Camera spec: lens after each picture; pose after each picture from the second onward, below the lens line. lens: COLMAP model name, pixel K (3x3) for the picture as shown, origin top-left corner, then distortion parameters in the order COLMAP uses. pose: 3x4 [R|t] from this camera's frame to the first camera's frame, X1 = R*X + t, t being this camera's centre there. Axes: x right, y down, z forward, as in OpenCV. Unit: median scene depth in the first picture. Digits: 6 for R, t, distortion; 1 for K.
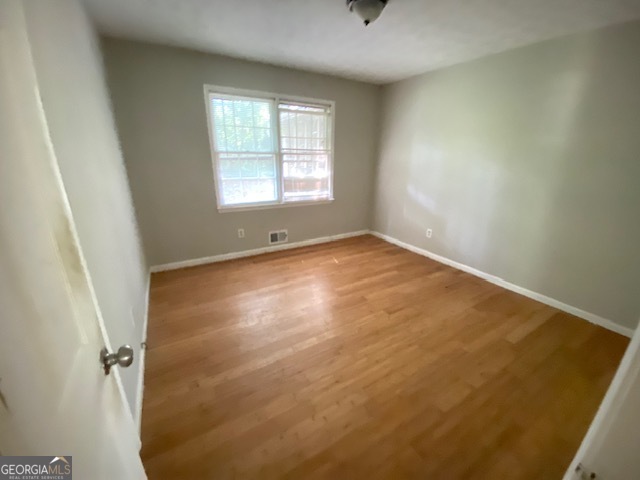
lens RADIAL K [[261.8, 0, 320.0], [0, 261.8, 240.0], [0, 0, 1]] dist [0.060441, -0.043159]
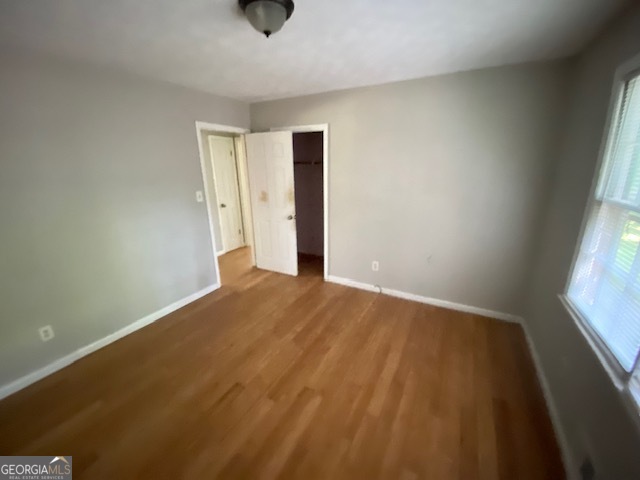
lens RADIAL K [[261.8, 0, 320.0], [0, 261.8, 240.0], [0, 0, 1]] dist [0.060441, -0.043159]
pose [[-0.847460, 0.127693, -0.515273, 0.370734], [-0.185839, 0.837859, 0.513280, -0.511992], [0.497268, 0.530742, -0.686322, 1.312269]]
